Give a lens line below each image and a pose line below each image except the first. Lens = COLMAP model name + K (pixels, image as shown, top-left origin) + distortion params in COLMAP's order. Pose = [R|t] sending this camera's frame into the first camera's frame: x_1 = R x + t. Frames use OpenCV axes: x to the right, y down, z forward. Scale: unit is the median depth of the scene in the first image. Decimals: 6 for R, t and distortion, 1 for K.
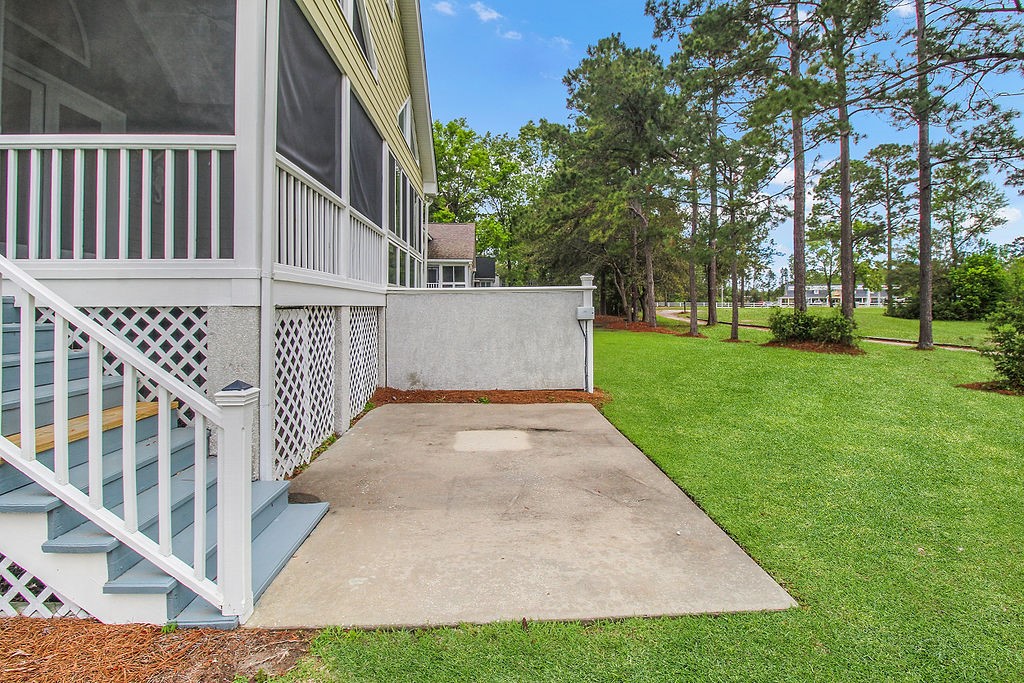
lens RADIAL K [[491.2, 0, 511.3], [0, 491.2, 309.1], [0, 0, 1]] dist [-0.003330, -0.005344]
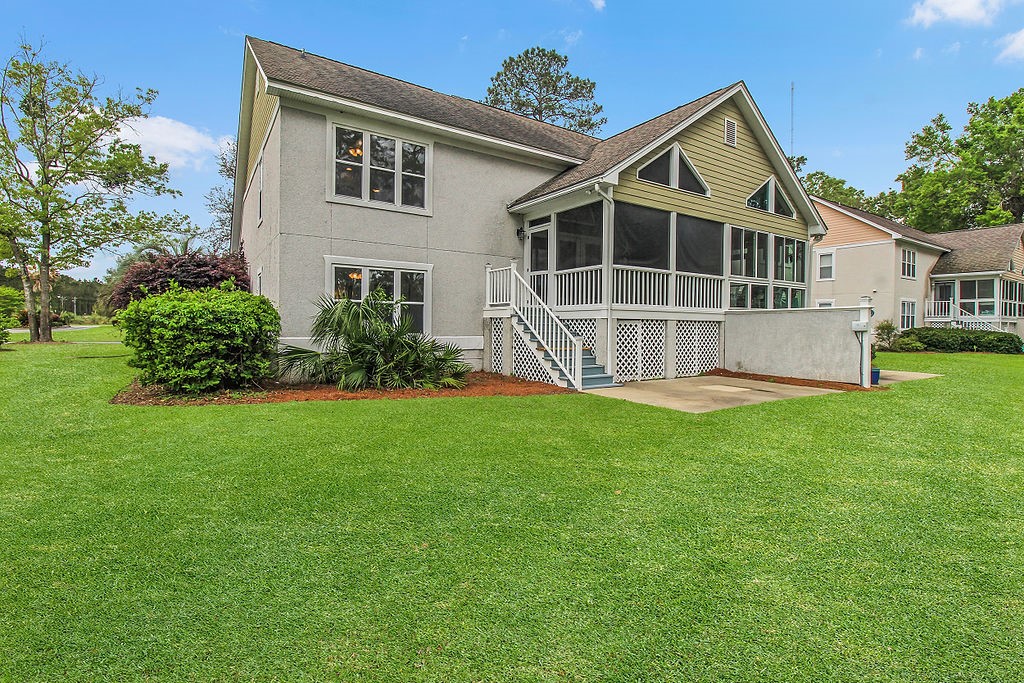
lens RADIAL K [[491.2, 0, 512.4], [0, 491.2, 334.2], [0, 0, 1]] dist [-0.003330, -0.005344]
pose [[0.513203, 0.021950, -0.857986, 1.839085], [-0.016874, 0.999738, 0.015483, 0.056213], [0.858101, 0.006532, 0.513439, -1.112293]]
